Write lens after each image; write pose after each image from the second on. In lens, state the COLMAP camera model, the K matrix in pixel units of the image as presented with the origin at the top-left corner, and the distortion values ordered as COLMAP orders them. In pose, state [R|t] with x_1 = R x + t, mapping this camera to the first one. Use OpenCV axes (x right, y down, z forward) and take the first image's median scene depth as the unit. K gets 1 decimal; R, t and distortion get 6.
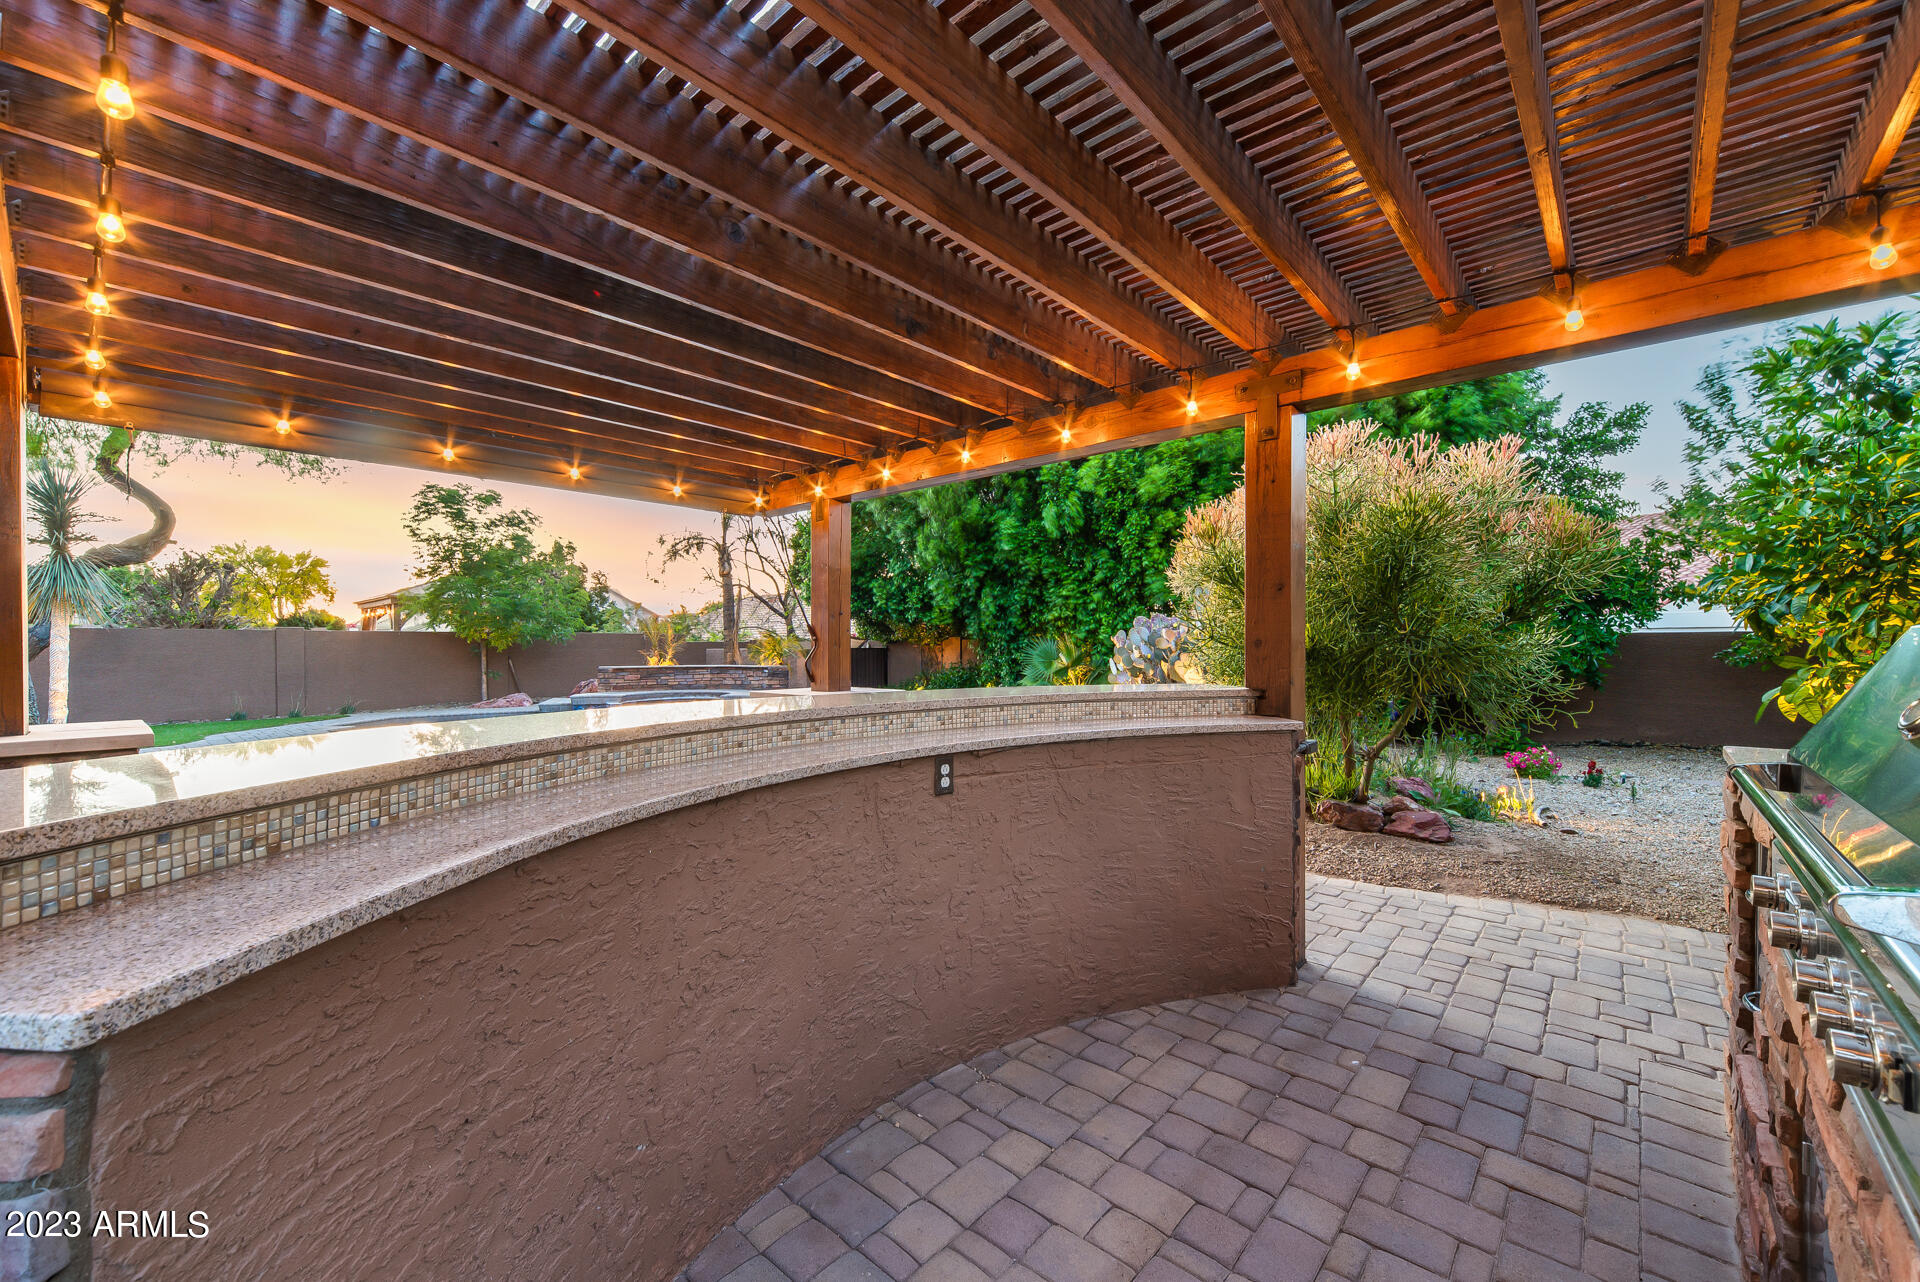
lens RADIAL K [[764.0, 0, 960.8], [0, 764.0, 645.1], [0, 0, 1]] dist [-0.001664, -0.000351]
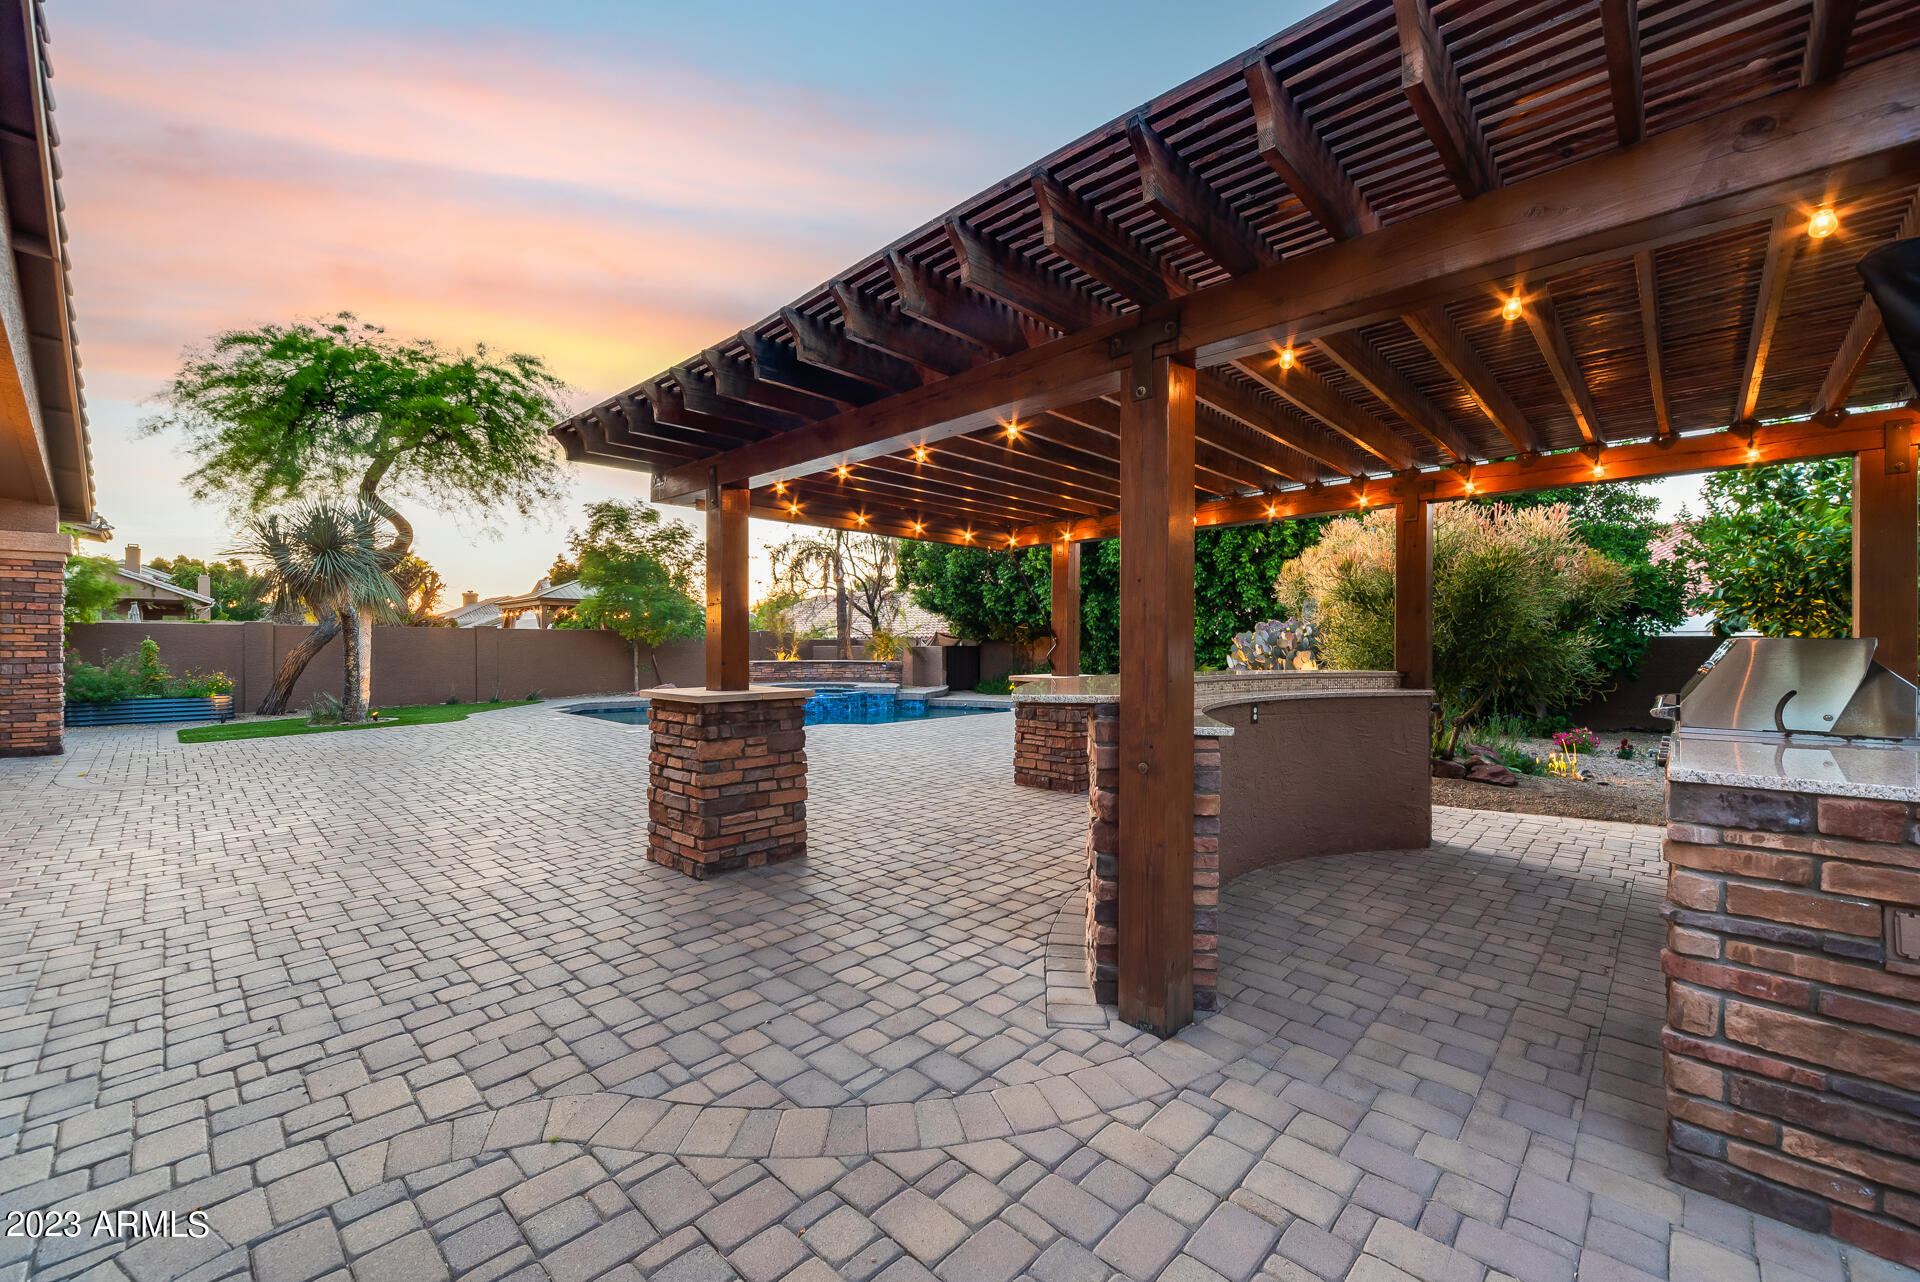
lens RADIAL K [[764.0, 0, 960.8], [0, 764.0, 645.1], [0, 0, 1]] dist [-0.001664, -0.000351]
pose [[0.999311, 0.004526, -0.036848, -0.498354], [-0.004449, 0.999988, 0.002161, 0.000314], [0.036857, -0.001995, 0.999319, -0.670352]]
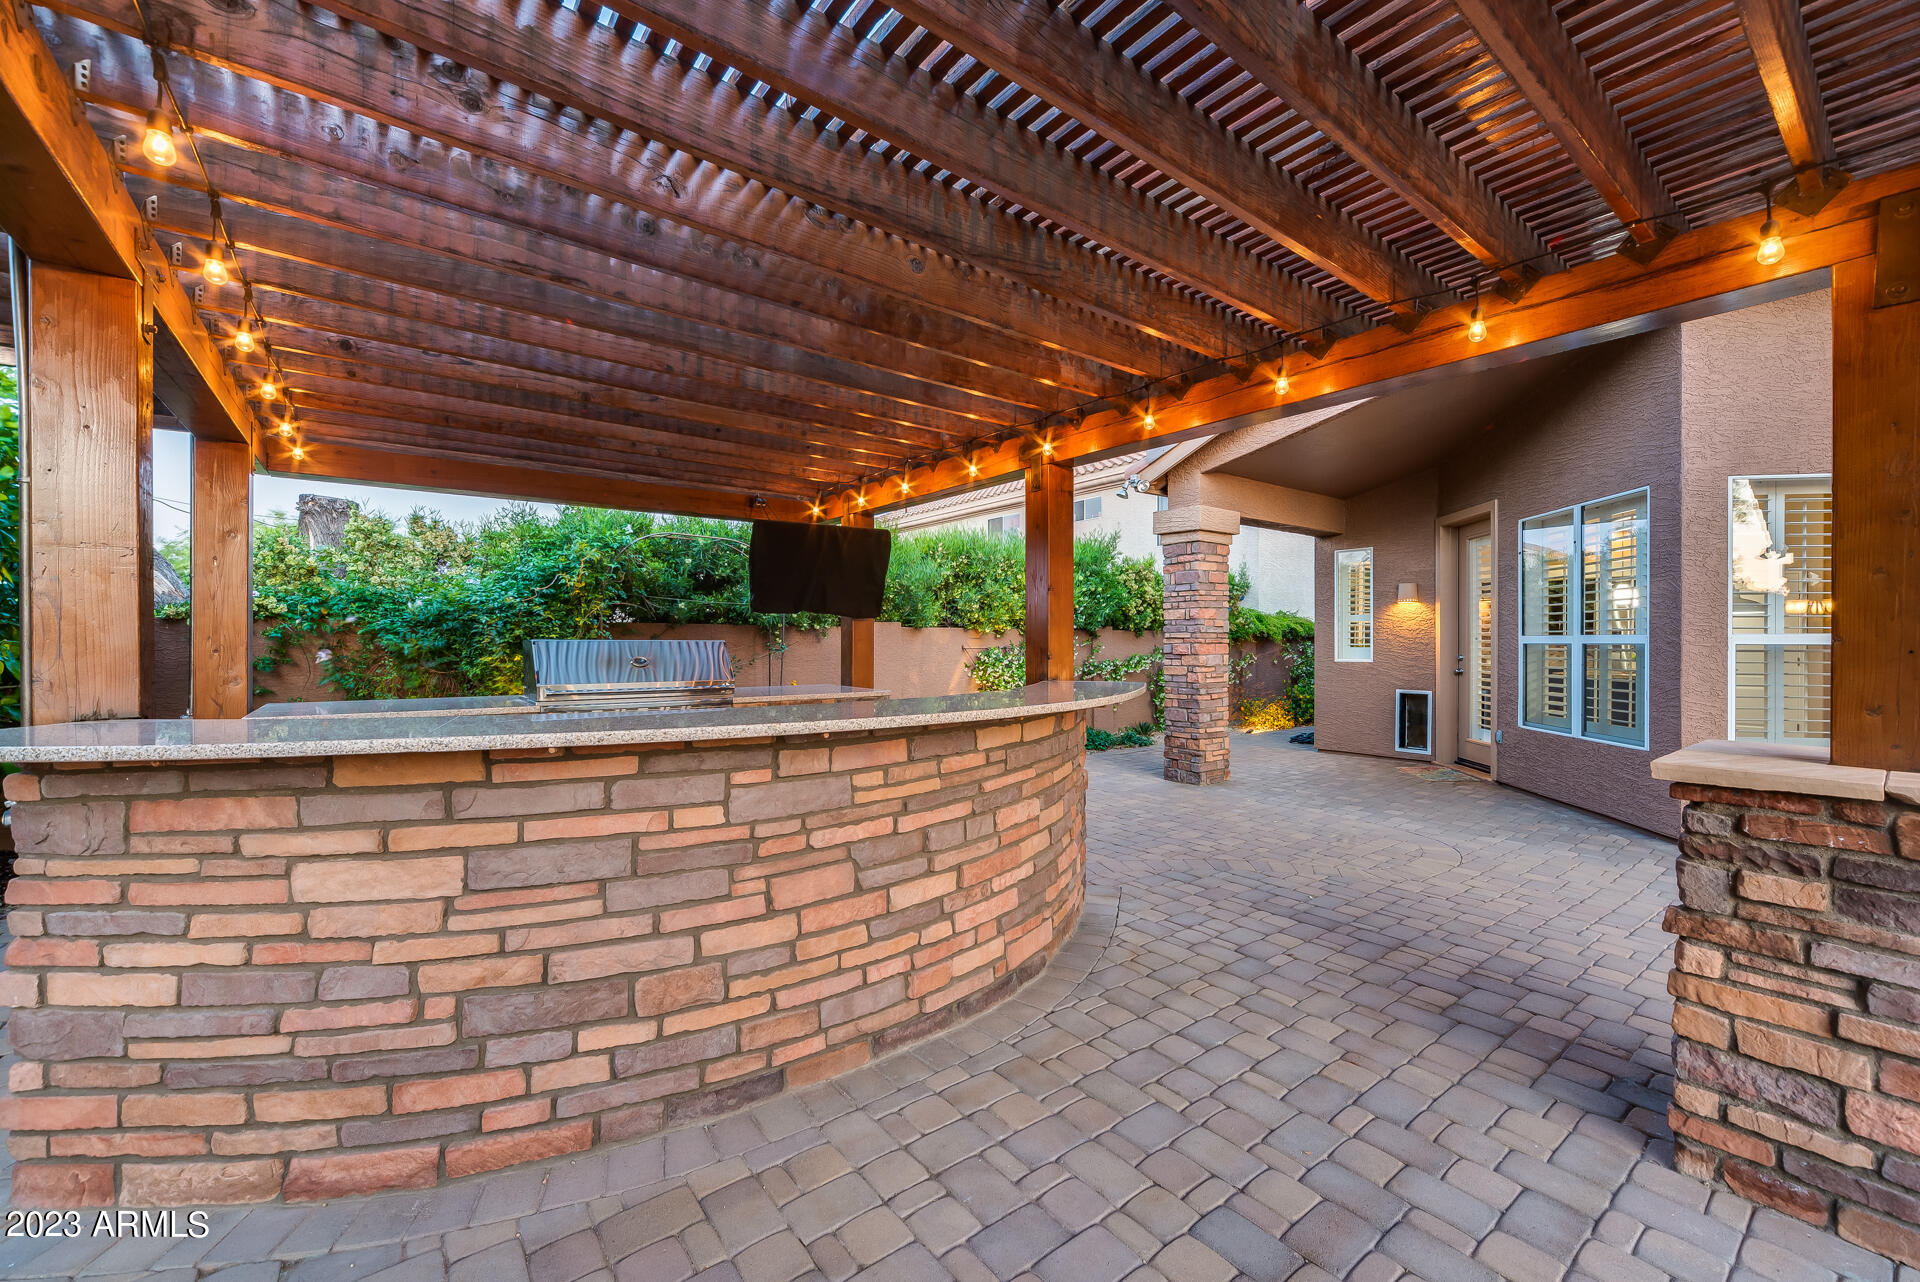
lens RADIAL K [[764.0, 0, 960.8], [0, 764.0, 645.1], [0, 0, 1]] dist [-0.001664, -0.000351]
pose [[-0.982324, 0.002150, 0.187177, -0.409361], [0.002592, 0.999994, 0.002115, -0.002308], [-0.187172, 0.002563, -0.982324, 1.484886]]
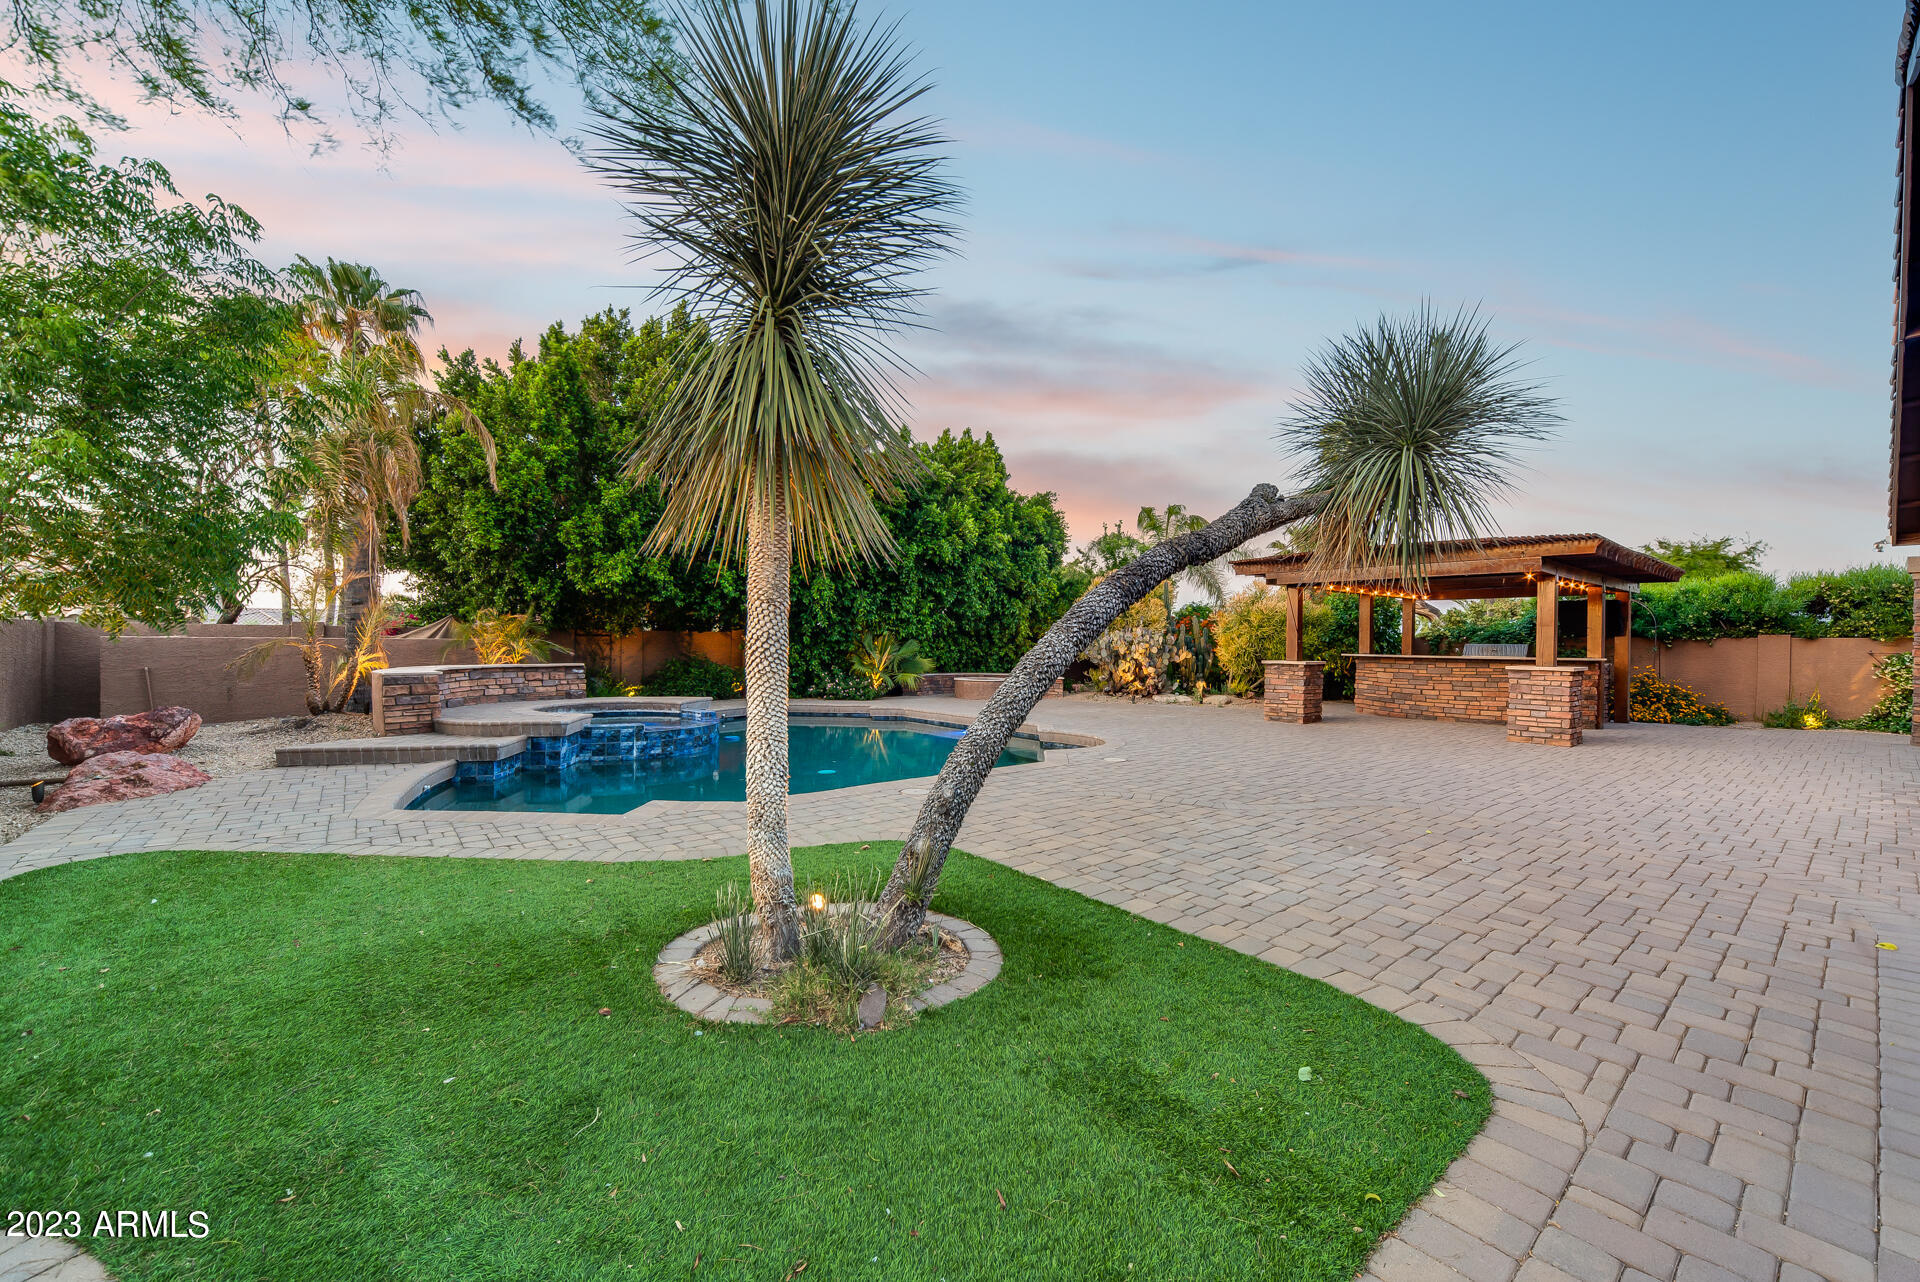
lens RADIAL K [[767.0, 0, 955.1], [0, 767.0, 656.5], [0, 0, 1]] dist [0.000601, -0.000146]
pose [[0.152542, -0.016506, 0.988159, -4.581505], [-0.011526, 0.999763, 0.018479, 0.016484], [-0.988230, -0.014208, 0.152316, 2.760673]]
